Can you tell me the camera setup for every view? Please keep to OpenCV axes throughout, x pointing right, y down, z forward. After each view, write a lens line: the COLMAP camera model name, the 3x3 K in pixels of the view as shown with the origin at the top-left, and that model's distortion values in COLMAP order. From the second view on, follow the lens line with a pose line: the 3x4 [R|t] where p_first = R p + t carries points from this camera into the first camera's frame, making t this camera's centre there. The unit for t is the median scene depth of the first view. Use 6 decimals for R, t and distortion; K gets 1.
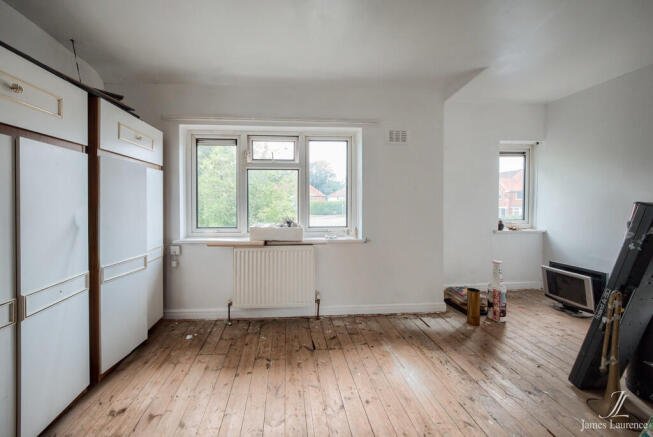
lens RADIAL K [[232.9, 0, 306.0], [0, 232.9, 205.3], [0, 0, 1]] dist [-0.009074, -0.000259]
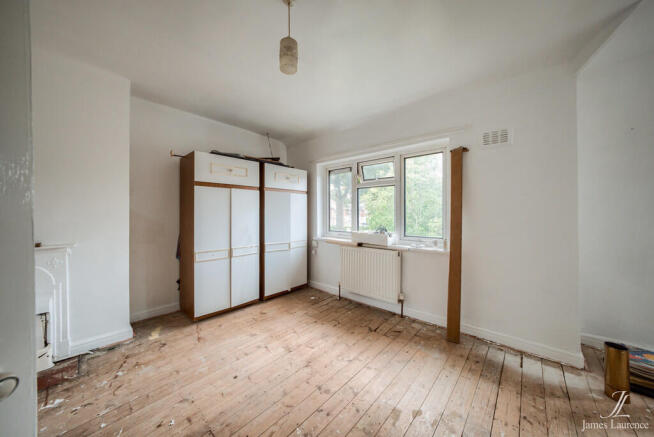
lens RADIAL K [[223.4, 0, 325.1], [0, 223.4, 215.5], [0, 0, 1]] dist [-0.000885, 0.000012]
pose [[0.716397, 0.007301, -0.697655, 0.564962], [-0.011744, 0.999930, -0.001596, 0.002764], [0.697594, 0.009337, 0.716432, -0.042118]]
